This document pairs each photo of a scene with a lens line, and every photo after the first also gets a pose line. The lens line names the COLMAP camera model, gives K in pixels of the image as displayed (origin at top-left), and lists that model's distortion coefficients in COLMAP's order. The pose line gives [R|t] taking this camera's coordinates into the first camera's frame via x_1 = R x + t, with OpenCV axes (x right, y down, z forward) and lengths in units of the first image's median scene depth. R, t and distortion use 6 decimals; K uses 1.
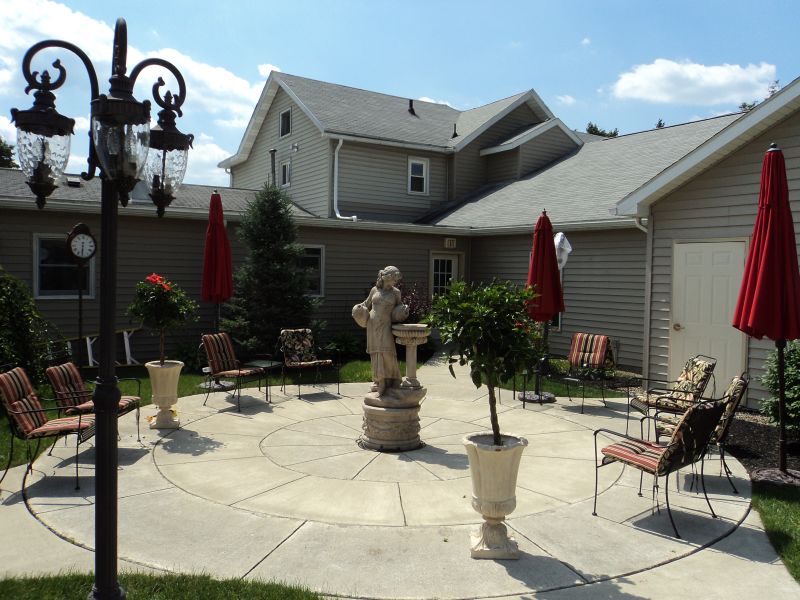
lens RADIAL K [[623.1, 0, 400.0], [0, 623.1, 300.0], [0, 0, 1]] dist [-0.000541, 0.000341]
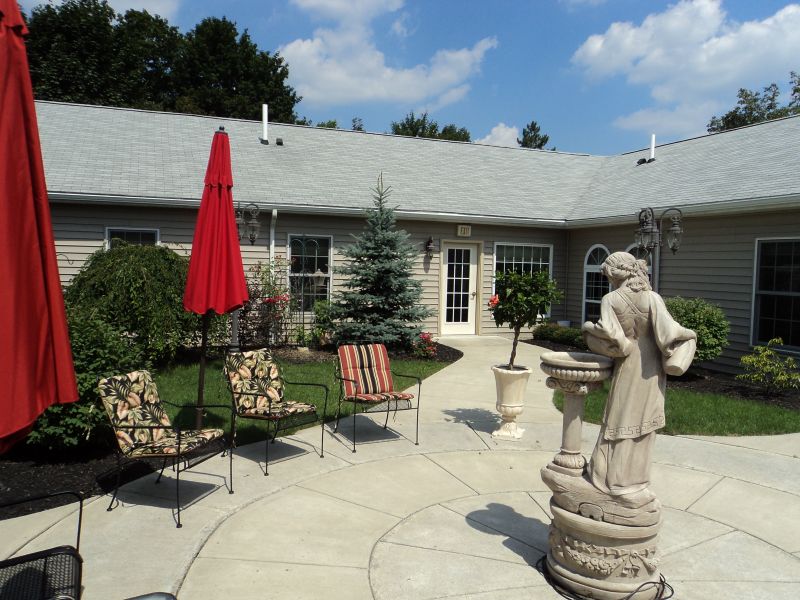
lens RADIAL K [[623.1, 0, 400.0], [0, 623.1, 300.0], [0, 0, 1]] dist [-0.000541, 0.000341]
pose [[-0.973114, -0.058085, 0.222878, 0.065007], [-0.037285, 0.994642, 0.096425, -0.076008], [-0.227285, 0.085523, -0.970066, 2.040310]]
